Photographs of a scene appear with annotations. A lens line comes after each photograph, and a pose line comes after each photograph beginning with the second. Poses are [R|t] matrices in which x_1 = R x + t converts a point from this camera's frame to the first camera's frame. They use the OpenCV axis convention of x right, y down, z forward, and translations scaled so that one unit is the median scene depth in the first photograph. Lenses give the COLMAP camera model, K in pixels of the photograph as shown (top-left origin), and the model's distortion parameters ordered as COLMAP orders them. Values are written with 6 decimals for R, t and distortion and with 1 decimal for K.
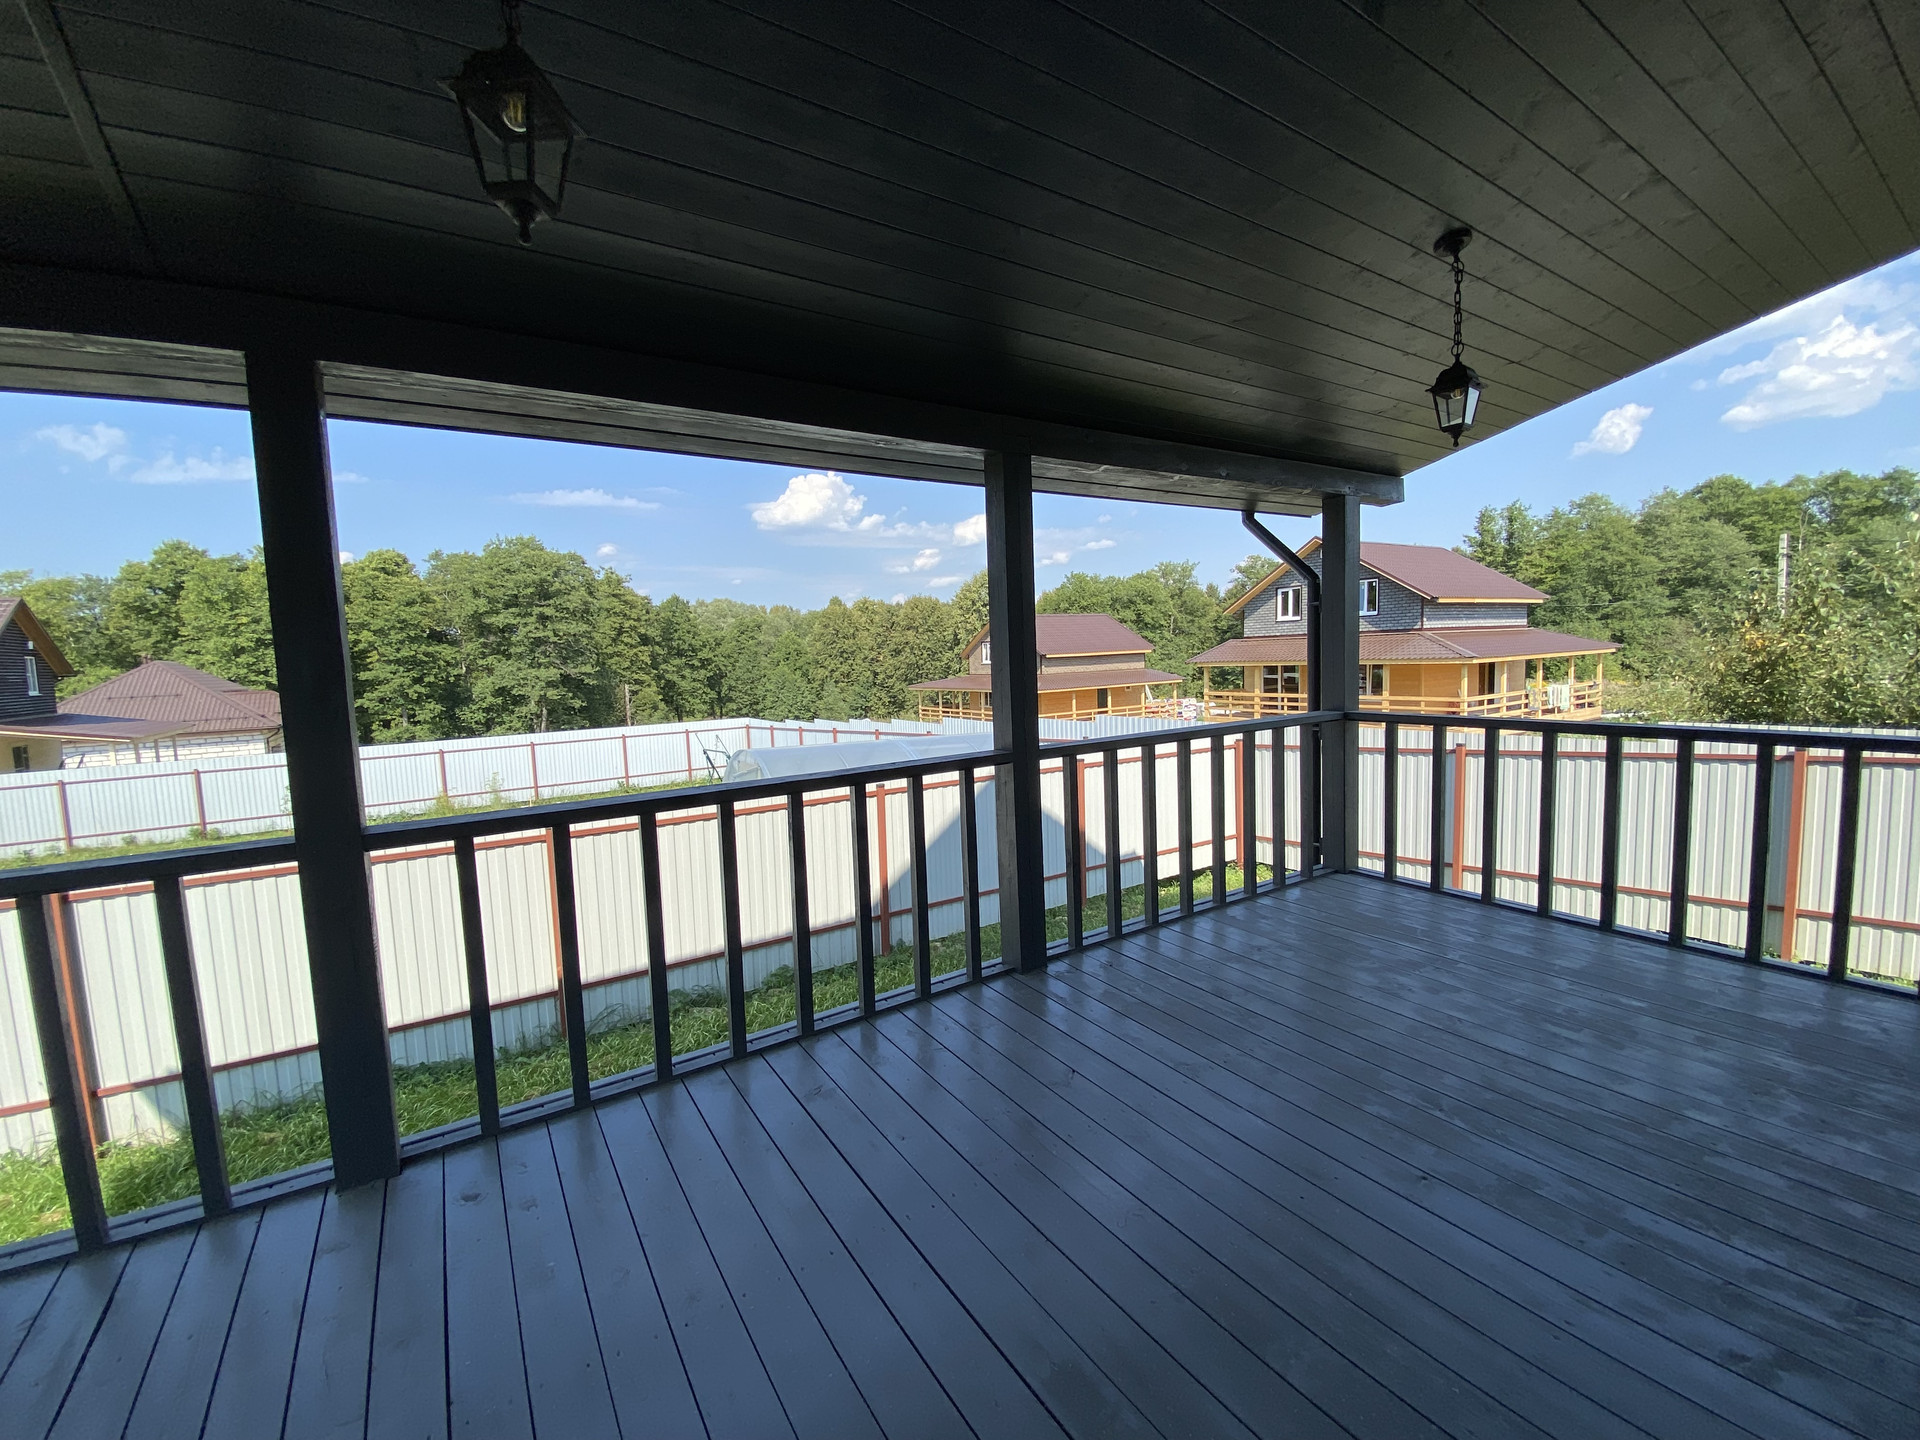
lens RADIAL K [[779.9, 0, 960.0], [0, 779.9, 720.0], [0, 0, 1]] dist [0.015570, -0.019214]
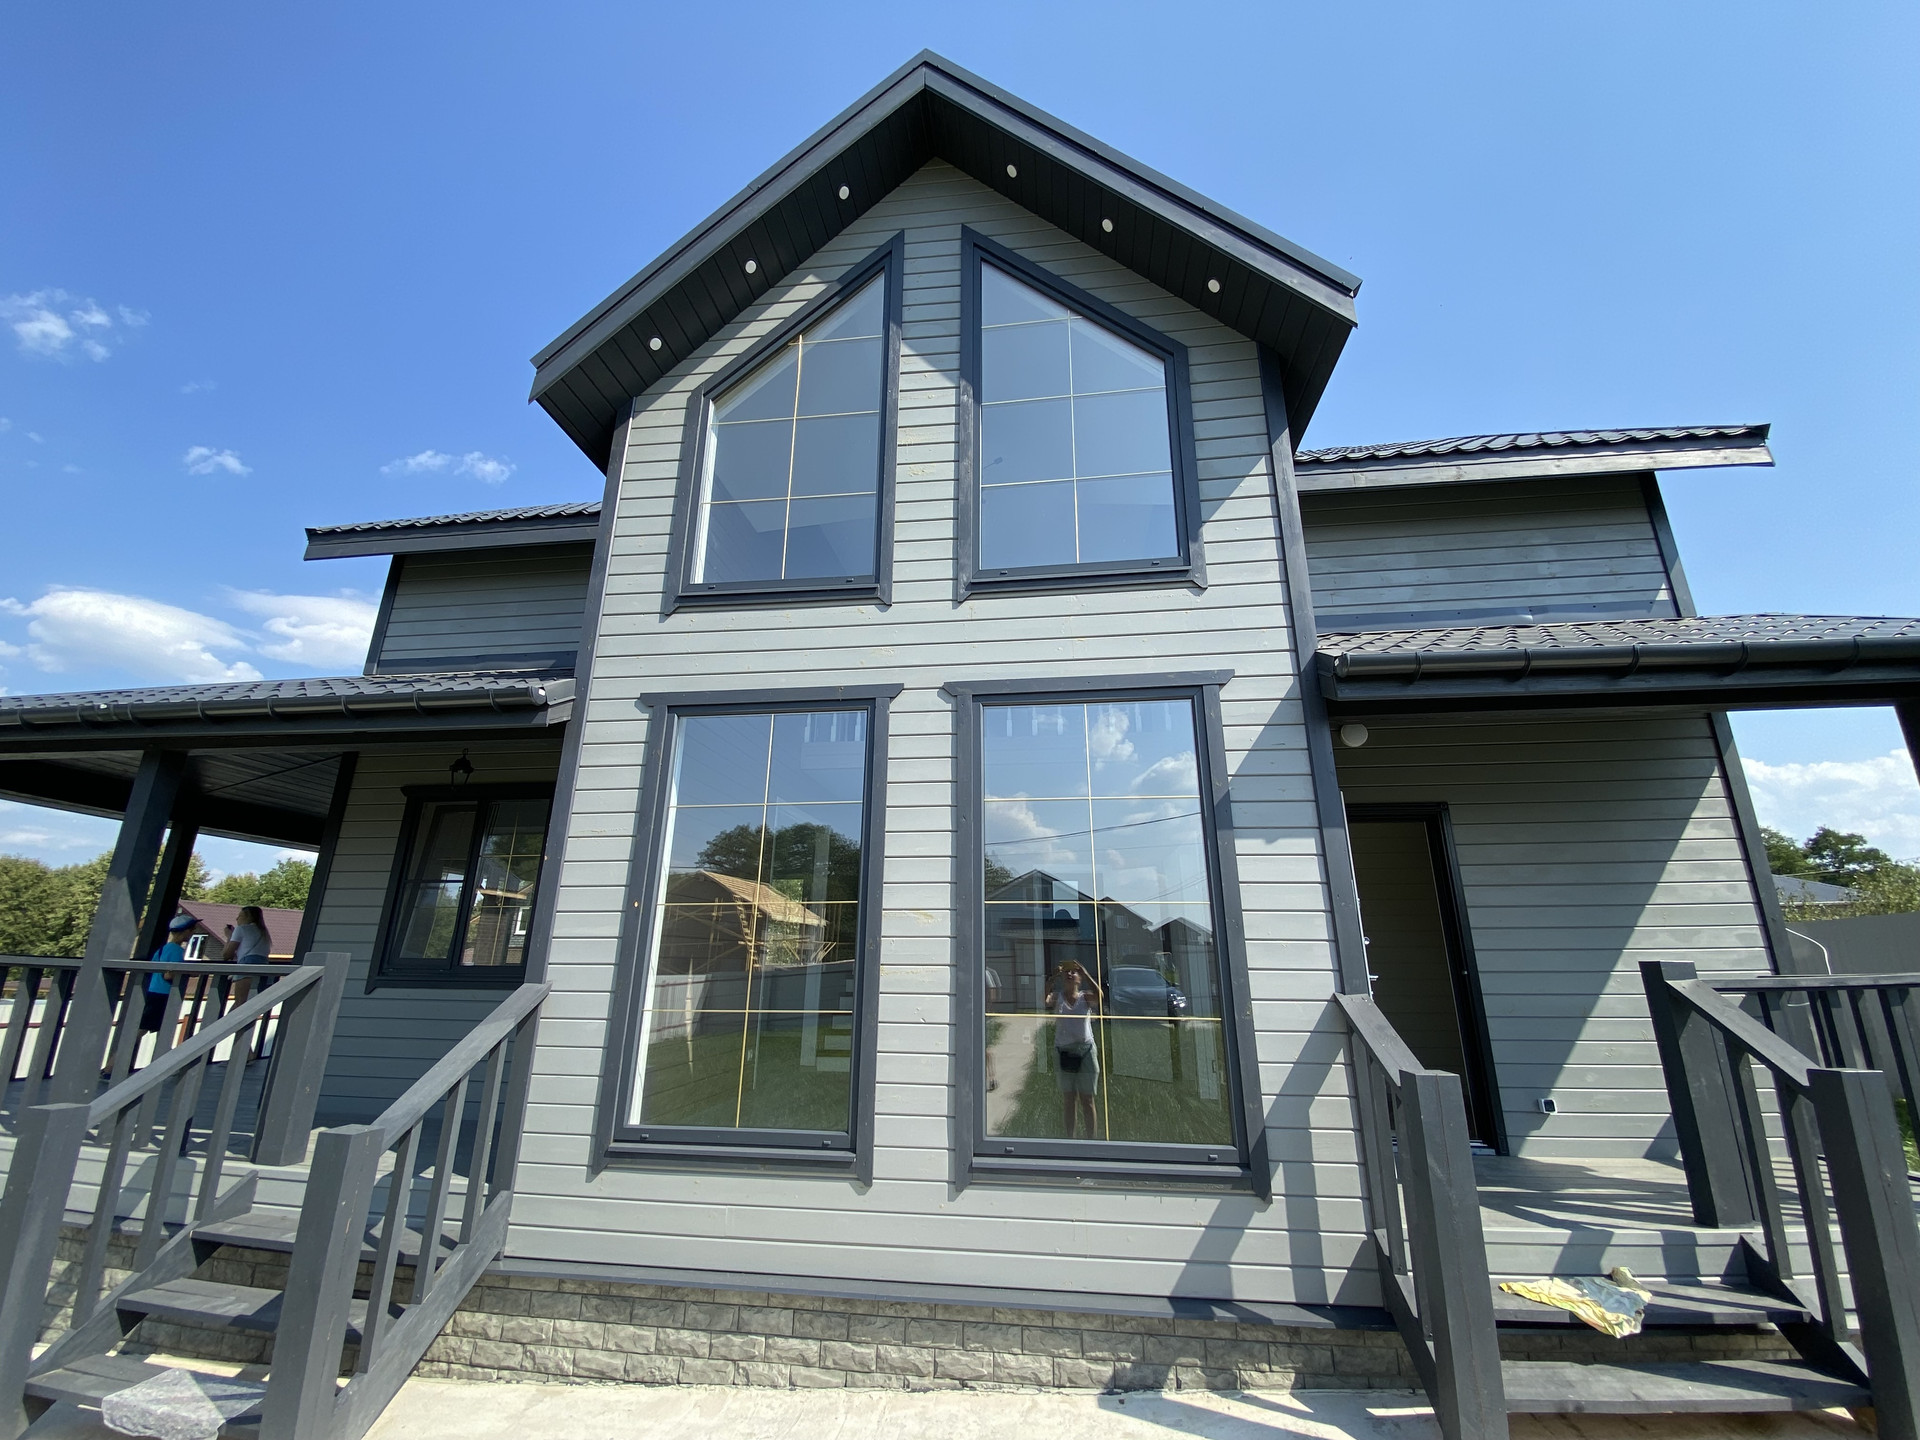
lens RADIAL K [[779.9, 0, 960.0], [0, 779.9, 720.0], [0, 0, 1]] dist [0.015570, -0.019214]
pose [[0.647078, 0.266908, 0.714178, -0.035574], [0.032384, 0.926253, -0.375507, 0.015920], [-0.761736, 0.266110, 0.590715, -0.115974]]
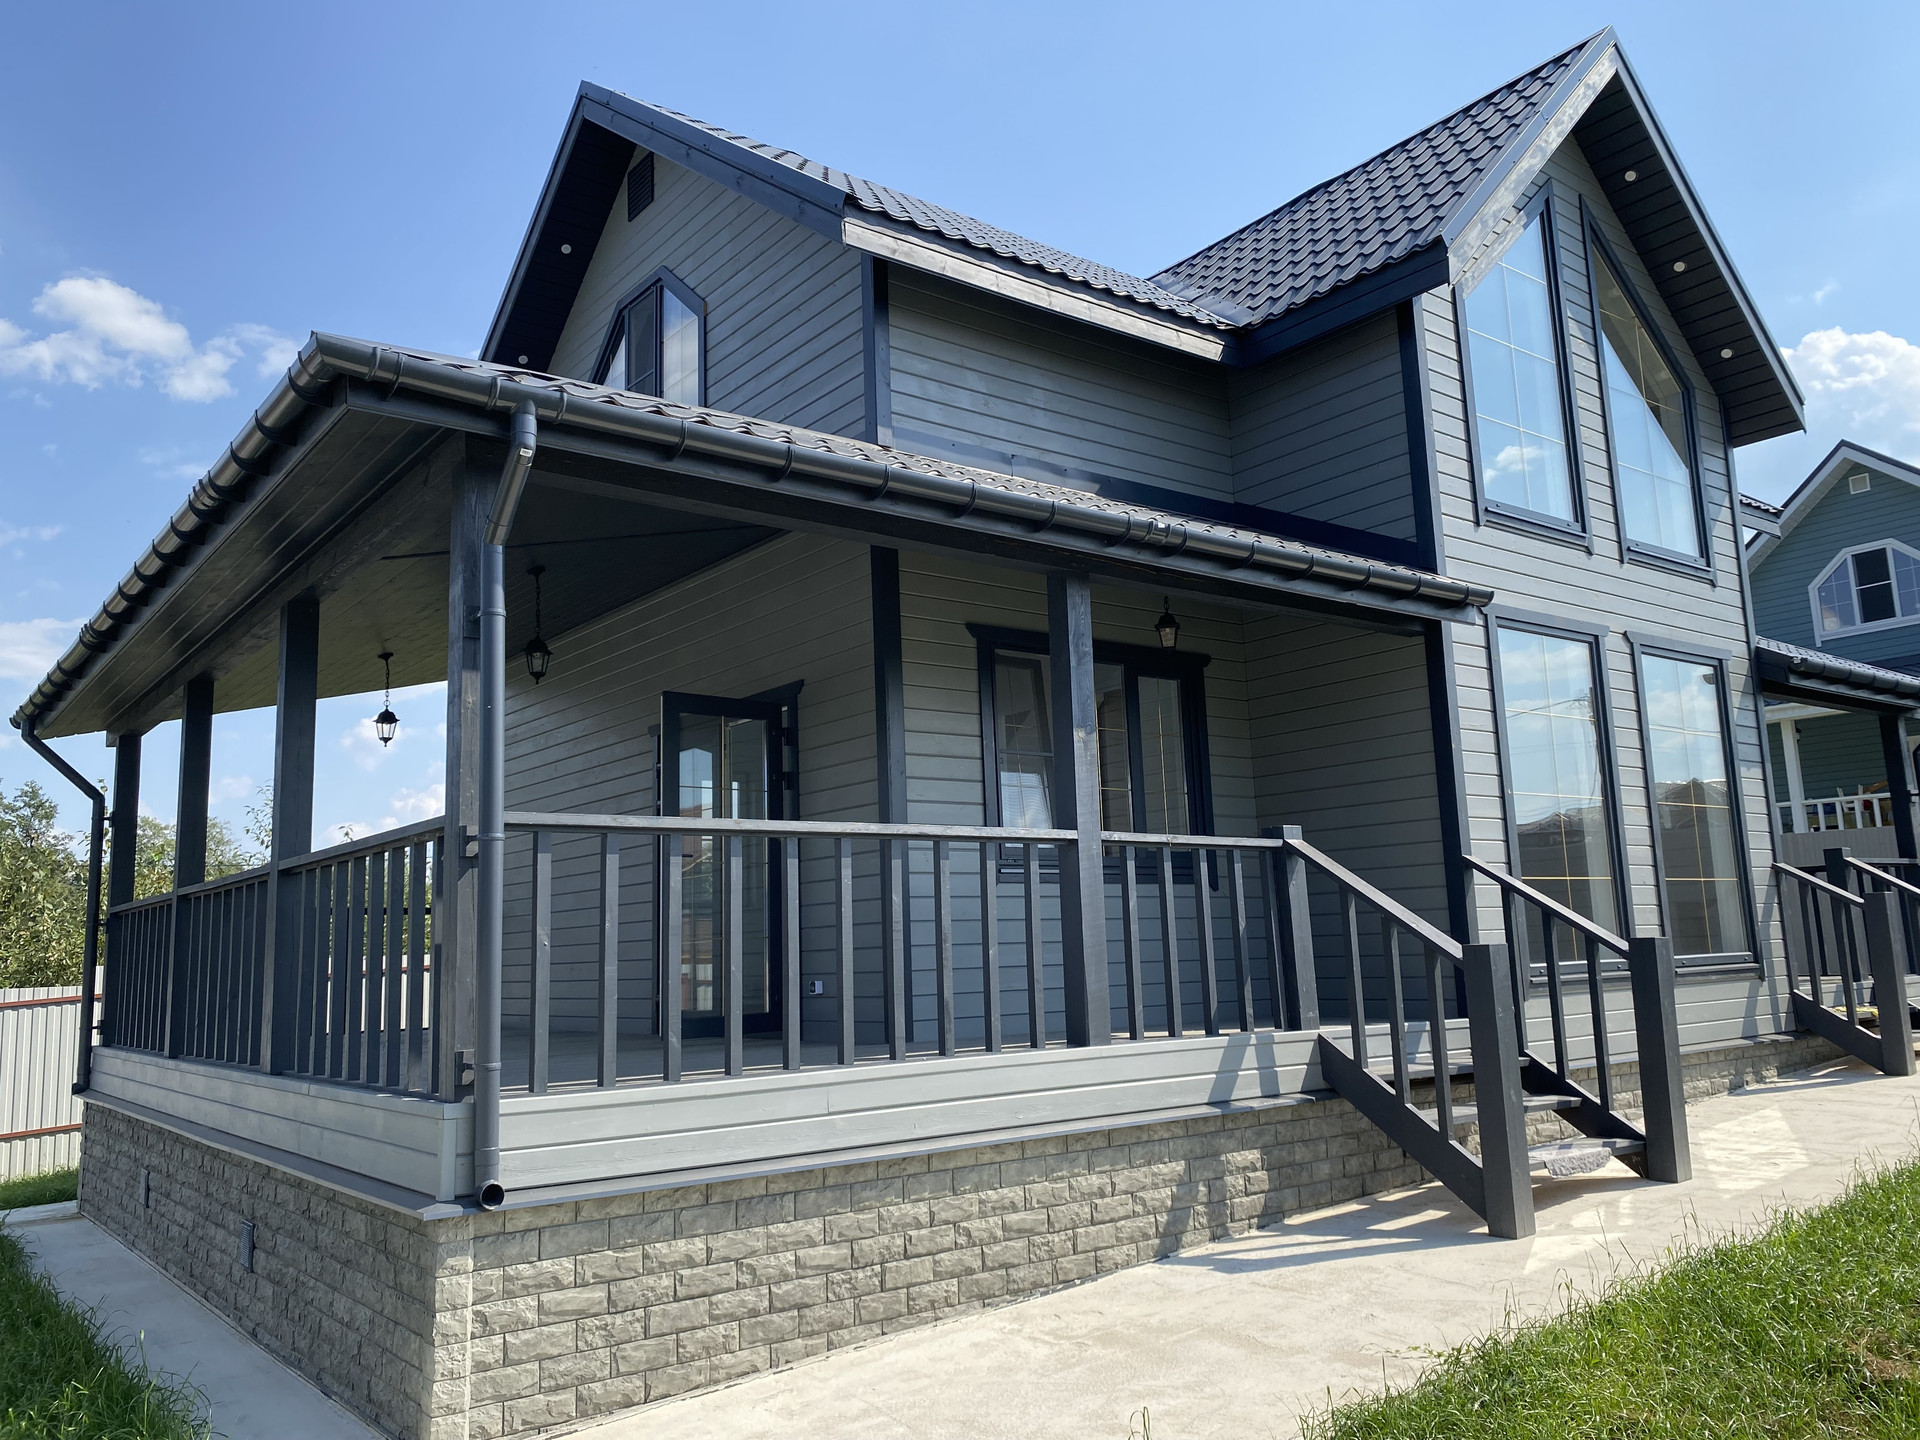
lens RADIAL K [[1489.2, 0, 952.4], [0, 1489.2, 713.2], [0, 0, 1]] dist [0.000222, 0.001594]
pose [[-0.079853, 0.200735, 0.976386, -0.124643], [0.120608, 0.974263, -0.190435, 0.018023], [-0.989483, 0.102553, -0.102008, -0.005204]]
